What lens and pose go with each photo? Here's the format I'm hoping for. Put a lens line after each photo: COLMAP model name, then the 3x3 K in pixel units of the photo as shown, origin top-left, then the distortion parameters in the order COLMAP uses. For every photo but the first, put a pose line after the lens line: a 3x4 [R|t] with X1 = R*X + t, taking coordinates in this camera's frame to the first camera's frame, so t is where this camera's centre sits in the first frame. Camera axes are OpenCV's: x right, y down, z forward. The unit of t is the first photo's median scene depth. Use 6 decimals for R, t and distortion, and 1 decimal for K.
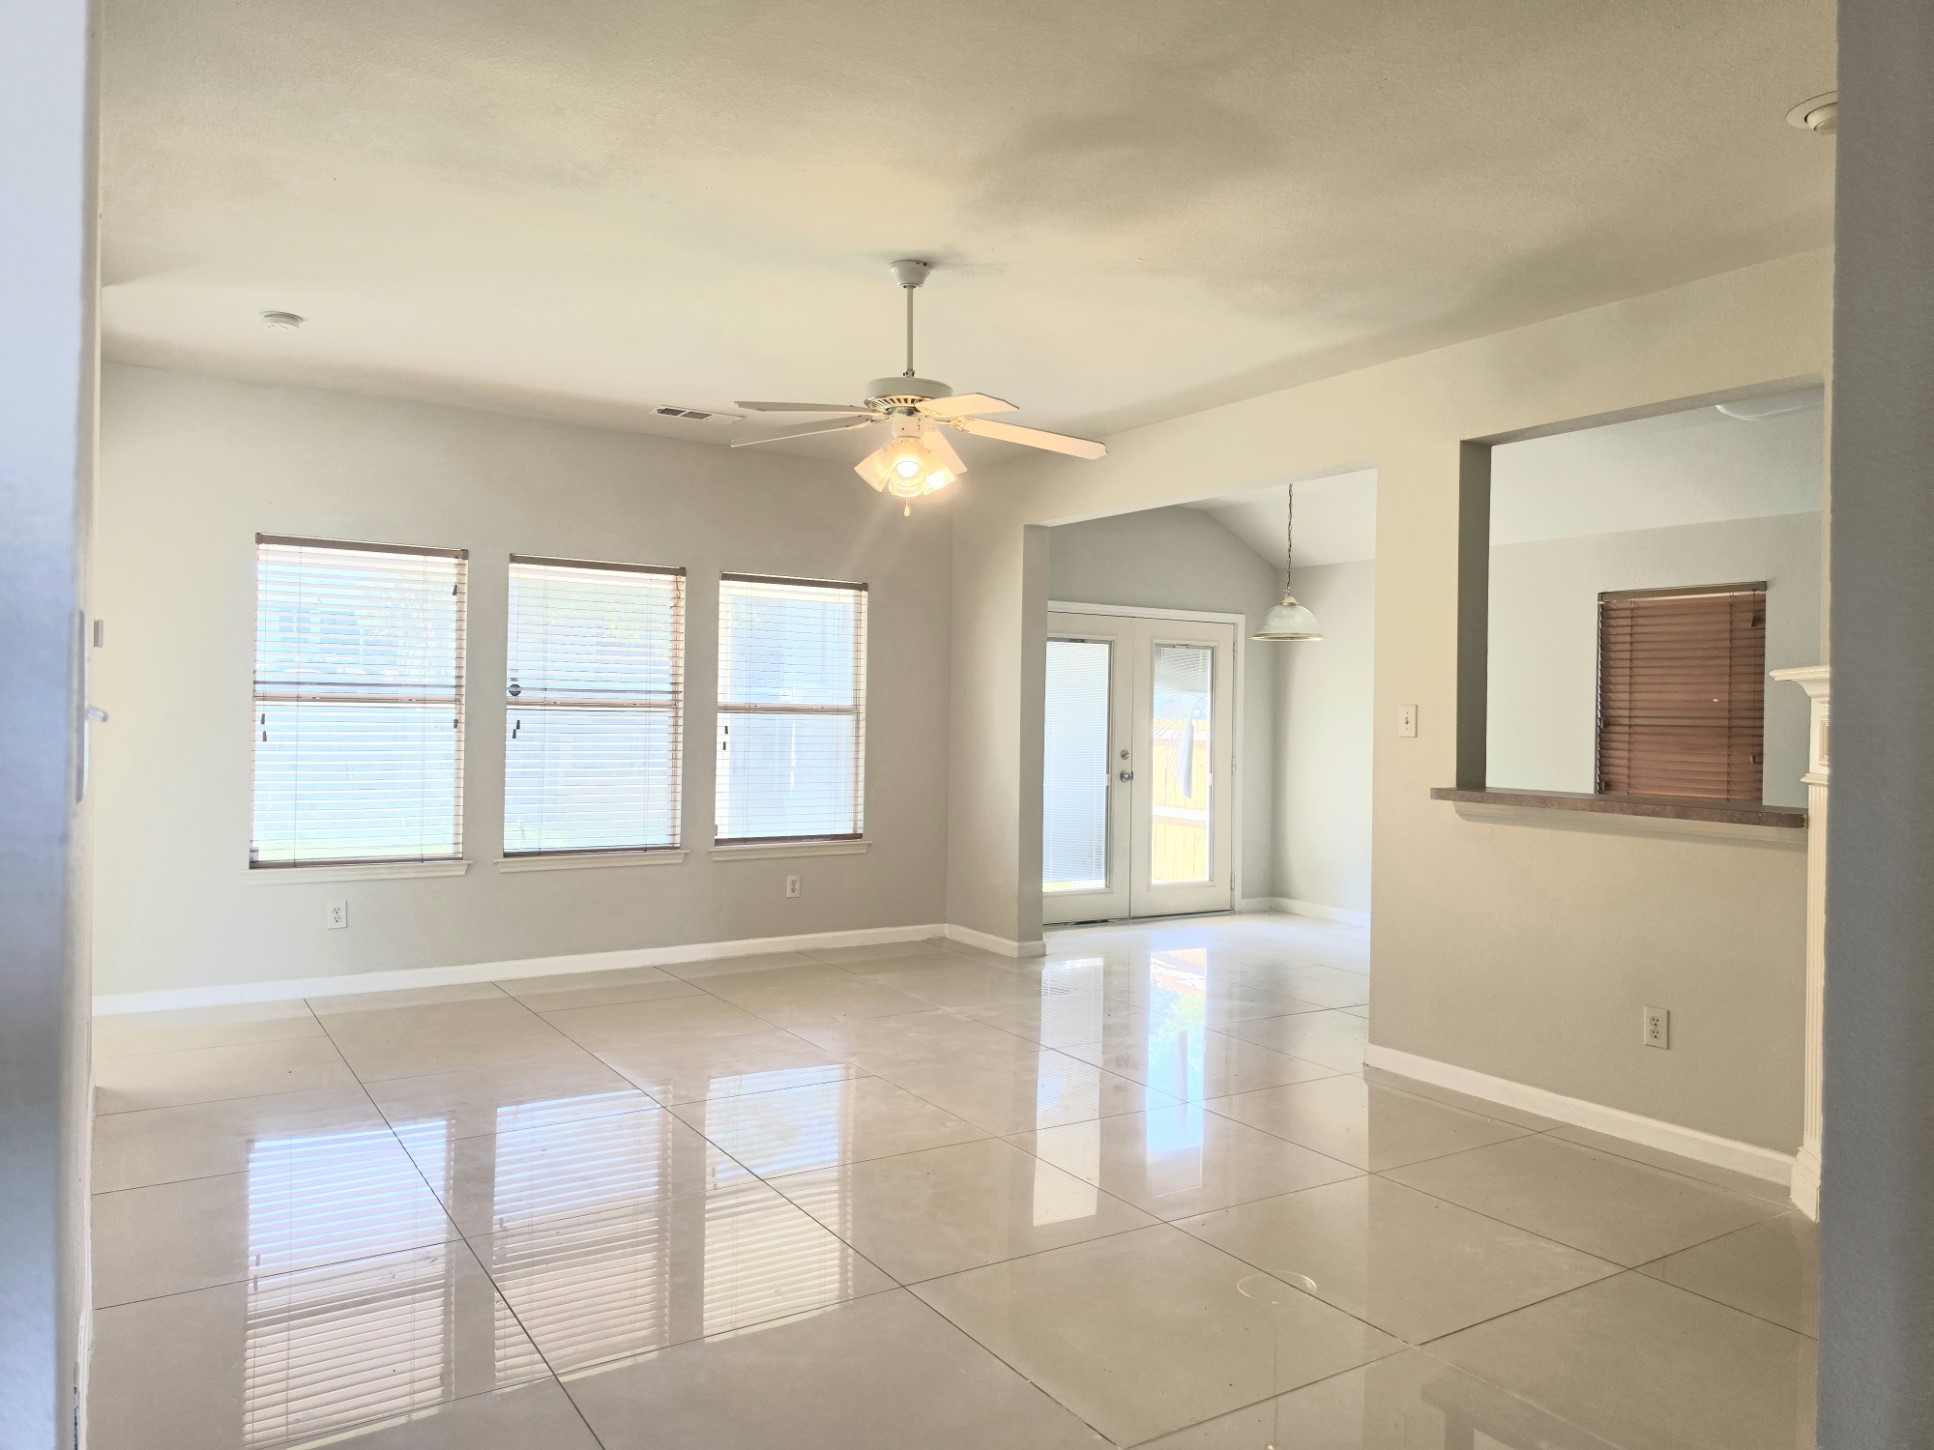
lens RADIAL K [[1373.8, 0, 967.0], [0, 1373.8, 725.0], [0, 0, 1]] dist [0.069667, -0.000153]
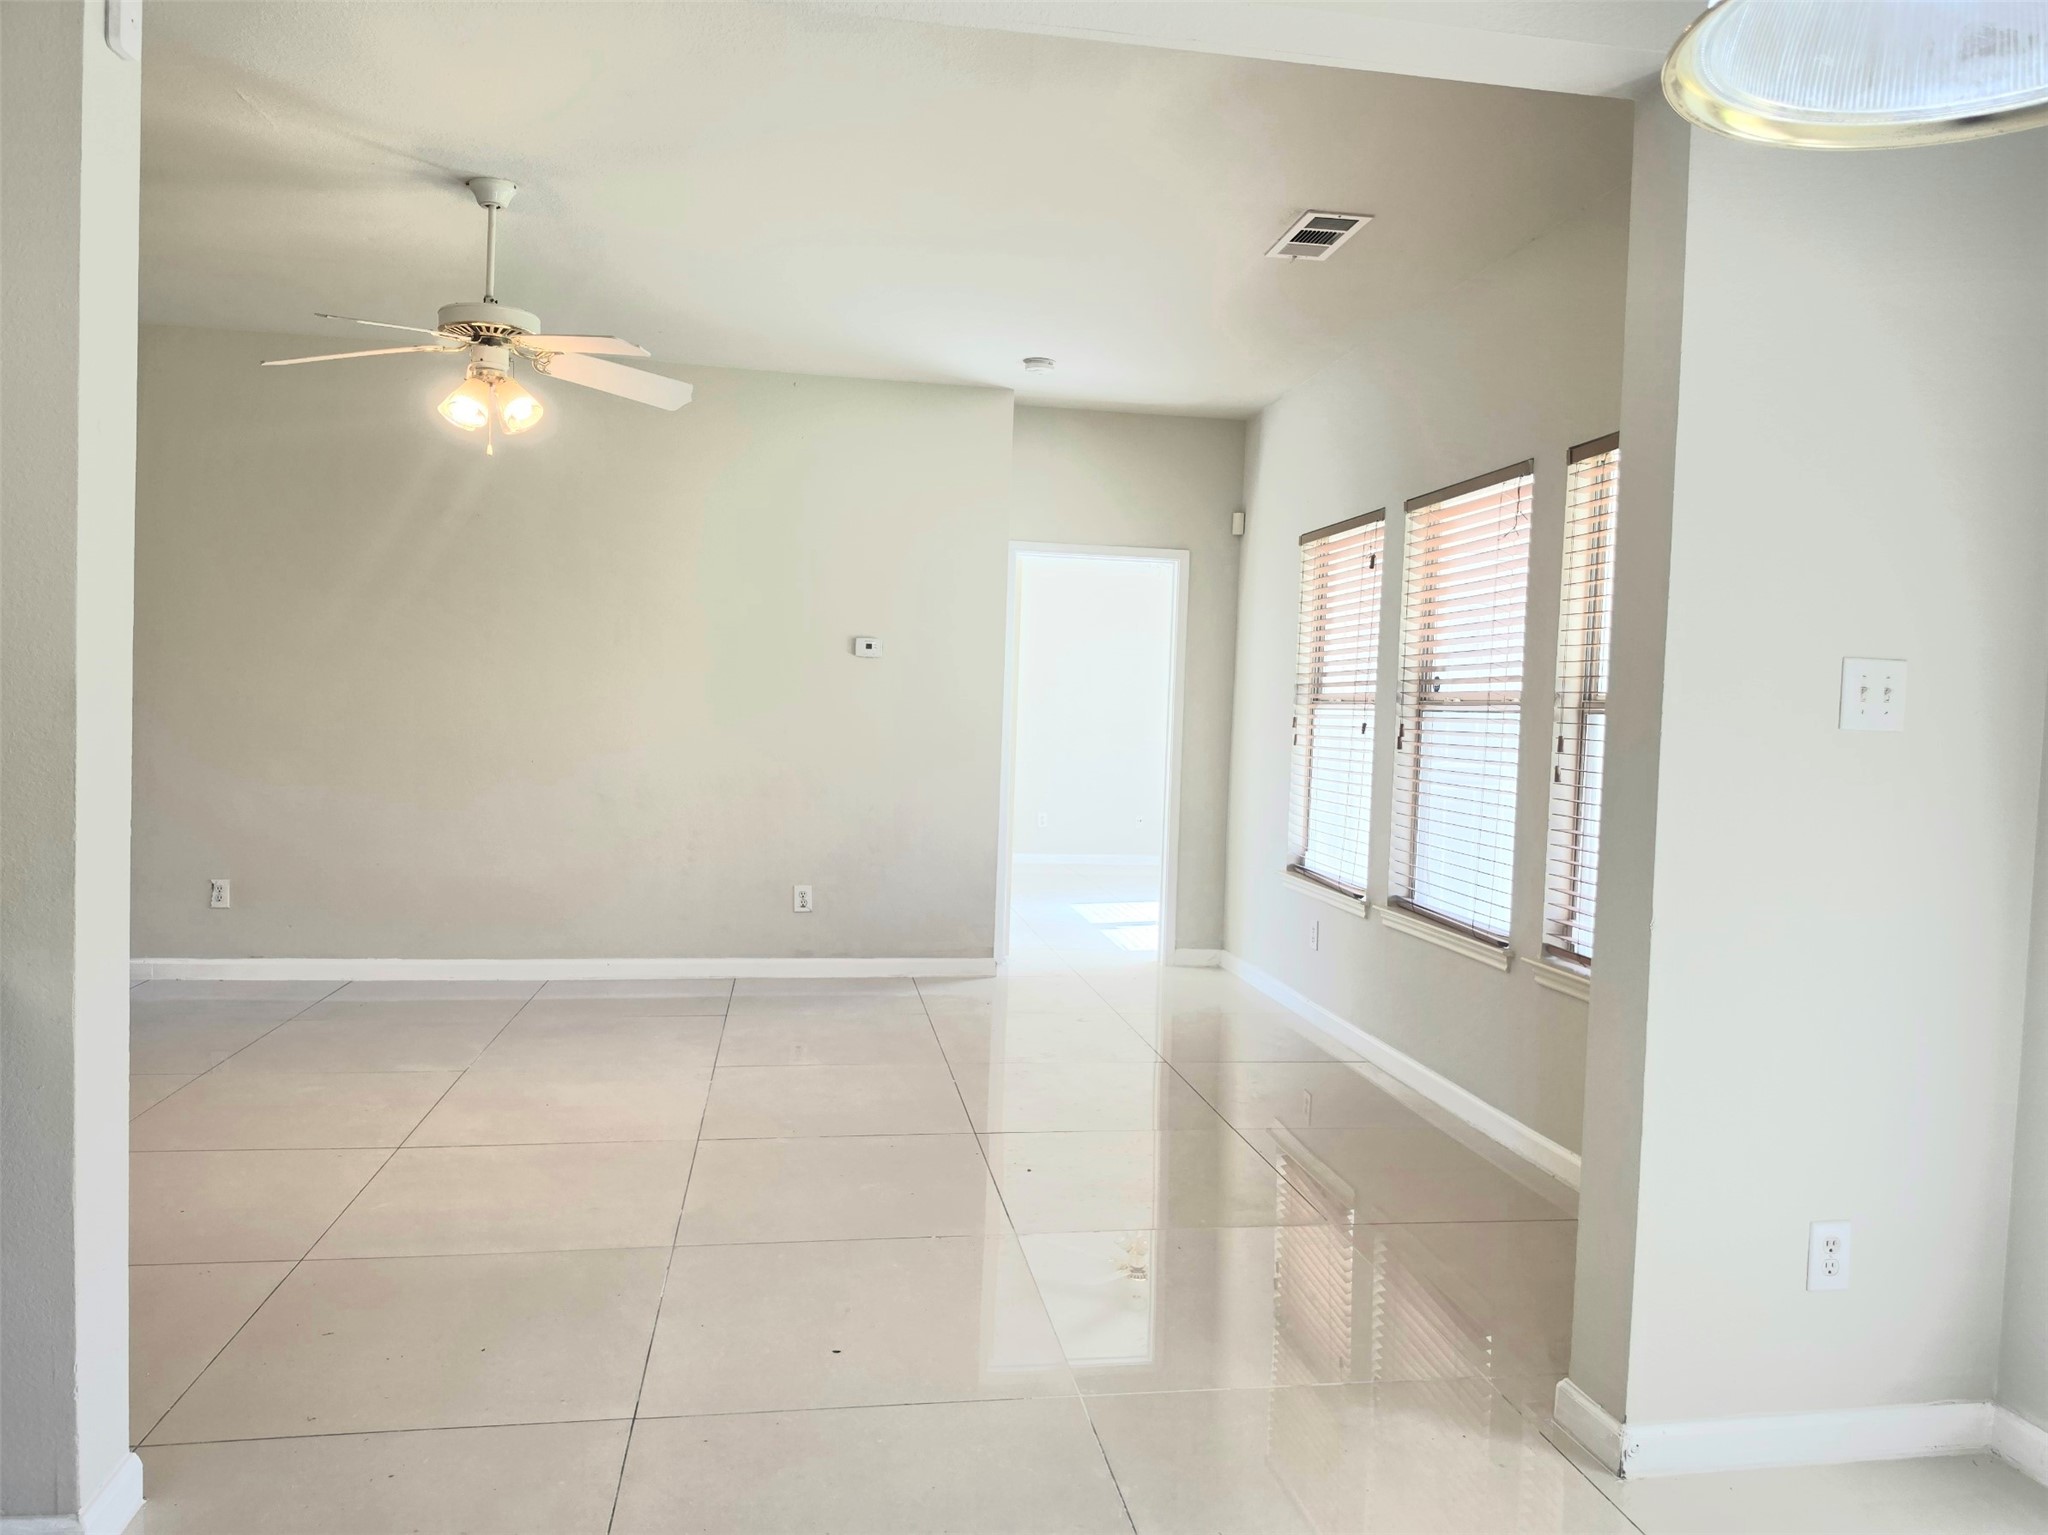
lens RADIAL K [[1430.1, 0, 1024.0], [0, 1430.1, 767.5], [0, 0, 1]] dist [0.075963, -0.004422]
pose [[-0.386666, 0.007956, -0.922186, 0.469046], [-0.049053, 0.998370, 0.029181, 0.006750], [0.920914, 0.056520, -0.385645, 1.135381]]
